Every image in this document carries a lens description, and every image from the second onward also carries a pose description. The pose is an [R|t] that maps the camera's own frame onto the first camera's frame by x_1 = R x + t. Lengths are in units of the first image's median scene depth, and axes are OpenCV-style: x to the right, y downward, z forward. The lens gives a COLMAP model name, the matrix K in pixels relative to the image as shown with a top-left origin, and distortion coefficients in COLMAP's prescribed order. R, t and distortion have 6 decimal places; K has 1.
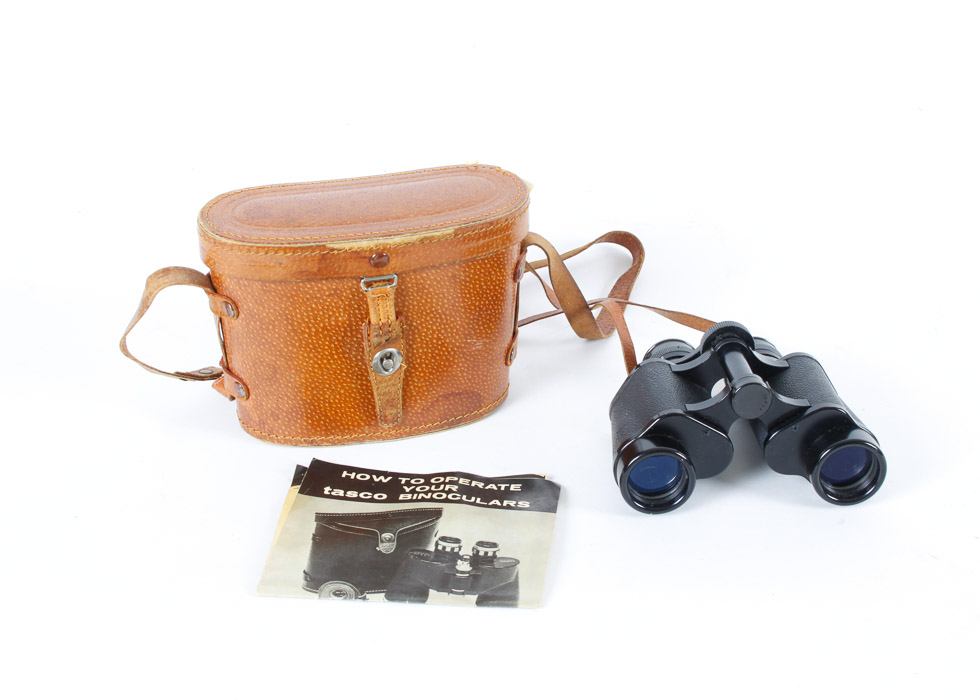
lens RADIAL K [[1746.3, 0, 490.2], [0, 1746.3, 352.6], [0, 0, 1]] dist [0.089015, 0.000000]
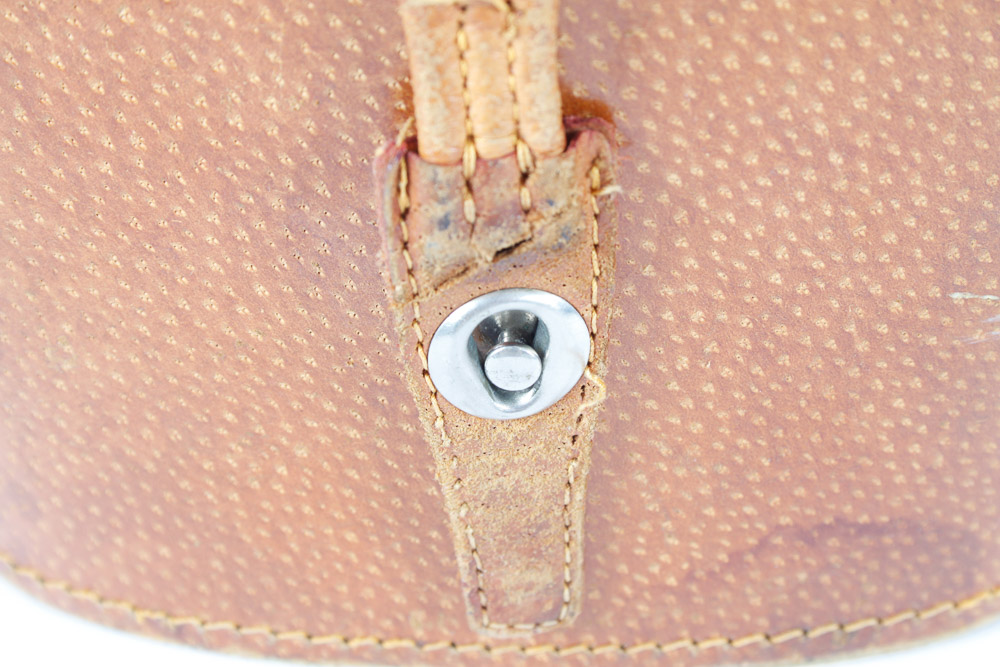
lens RADIAL K [[1989.7, 0, 498.8], [0, 1989.7, 332.4], [0, 0, 1]] dist [0.030852, 0.000000]
pose [[0.961374, 0.151631, -0.229714, -0.010137], [-0.124750, 0.983973, 0.127415, -0.025132], [0.245352, -0.093836, 0.964882, 0.790601]]
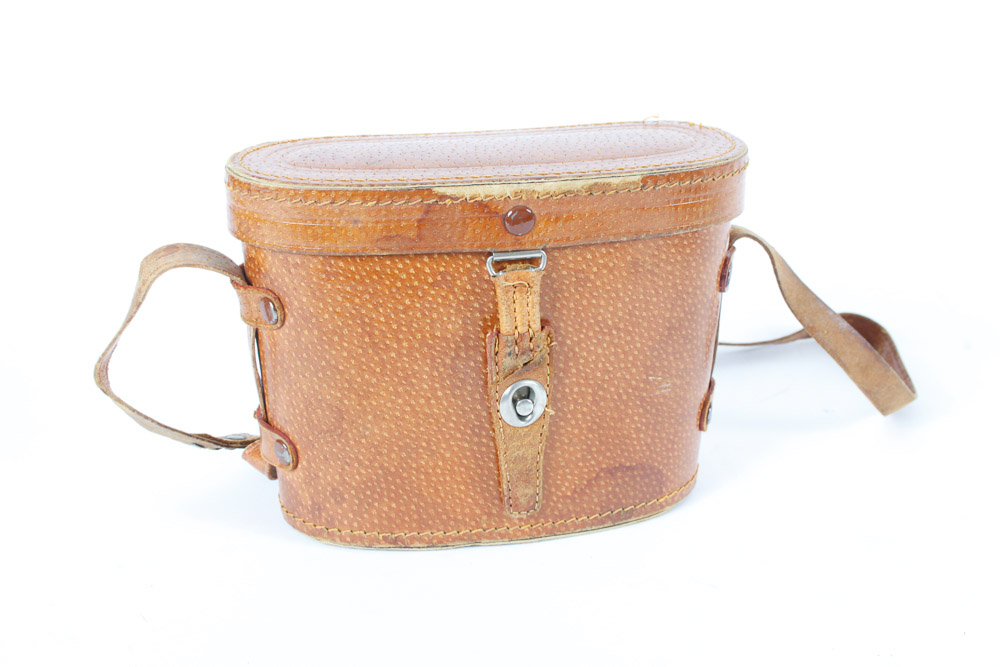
lens RADIAL K [[1370.0, 0, 505.9], [0, 1370.0, 329.9], [0, 0, 1]] dist [-0.017819, 0.000000]
pose [[0.999884, 0.012332, -0.008949, -0.061349], [-0.013809, 0.981668, -0.190098, 0.071632], [0.006441, 0.190199, 0.981724, 0.525089]]
